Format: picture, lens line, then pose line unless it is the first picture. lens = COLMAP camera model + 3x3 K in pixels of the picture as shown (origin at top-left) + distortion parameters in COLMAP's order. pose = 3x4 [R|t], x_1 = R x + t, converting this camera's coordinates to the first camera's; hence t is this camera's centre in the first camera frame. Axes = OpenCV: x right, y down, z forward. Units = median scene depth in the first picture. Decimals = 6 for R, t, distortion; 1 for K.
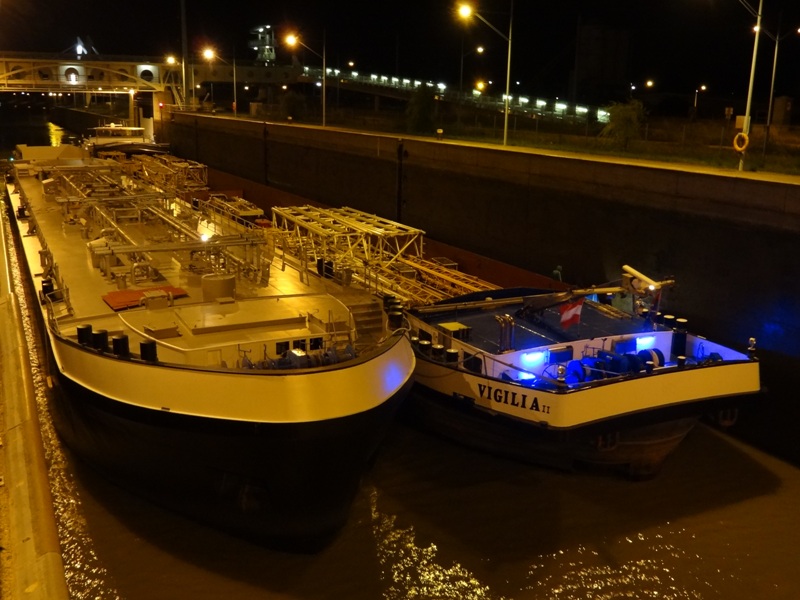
lens RADIAL K [[790.9, 0, 400.1], [0, 790.9, 300.2], [0, 0, 1]] dist [-0.006207, 0.000000]
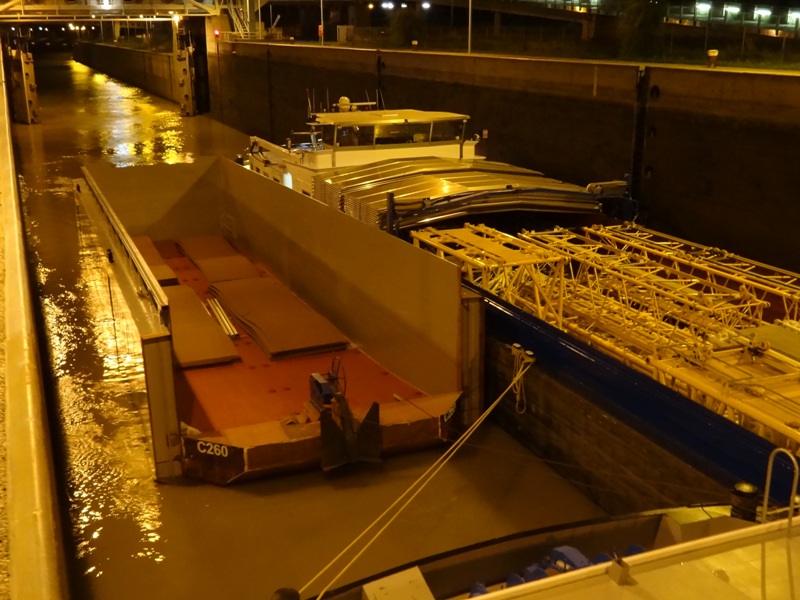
lens RADIAL K [[895.8, 0, 399.3], [0, 895.8, 299.9], [0, 0, 1]] dist [0.010274, 0.000000]
pose [[0.997368, -0.005316, -0.072311, -0.062416], [0.008749, 0.998845, 0.047244, -0.025336], [0.071976, -0.047752, 0.996263, 0.123160]]
